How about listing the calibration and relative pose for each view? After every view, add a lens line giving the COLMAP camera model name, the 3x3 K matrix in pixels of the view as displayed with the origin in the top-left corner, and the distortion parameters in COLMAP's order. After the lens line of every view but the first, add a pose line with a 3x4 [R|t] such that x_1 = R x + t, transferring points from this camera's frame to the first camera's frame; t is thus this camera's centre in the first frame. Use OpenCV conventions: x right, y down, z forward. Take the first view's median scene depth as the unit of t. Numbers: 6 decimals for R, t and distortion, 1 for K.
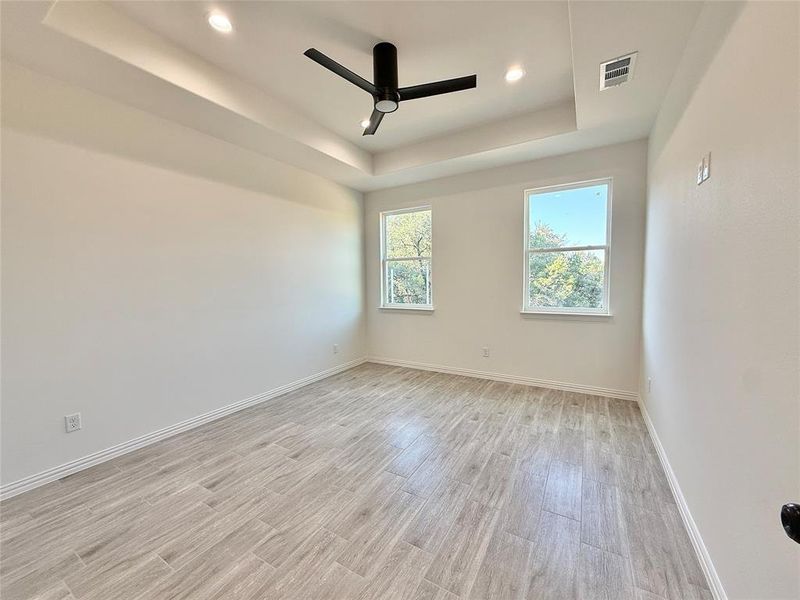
lens RADIAL K [[320.8, 0, 396.8], [0, 320.8, 299.8], [0, 0, 1]] dist [-0.000125, -0.000143]
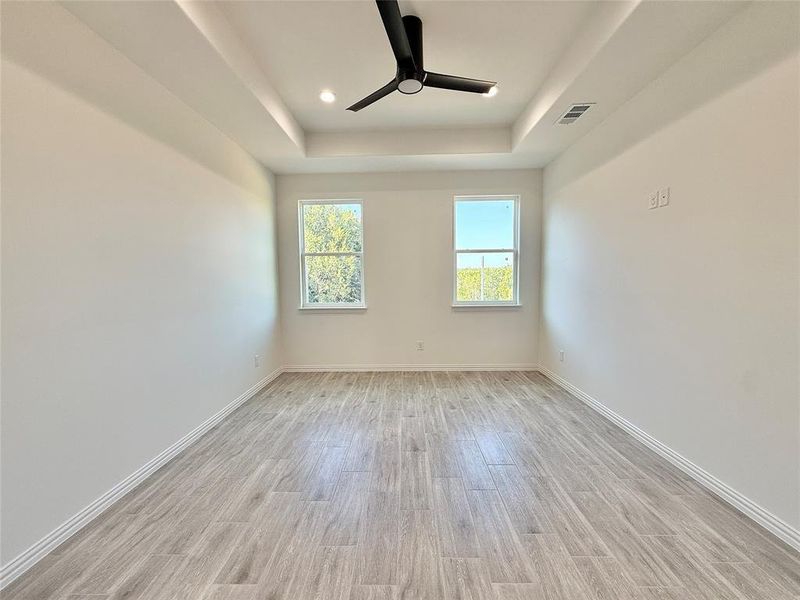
lens RADIAL K [[320.8, 0, 396.8], [0, 320.8, 299.8], [0, 0, 1]] dist [-0.000125, -0.000143]
pose [[0.865162, -0.029721, 0.500611, -0.346074], [0.029947, 0.999523, 0.007586, 0.002629], [-0.500598, 0.008429, 0.865639, 0.142058]]
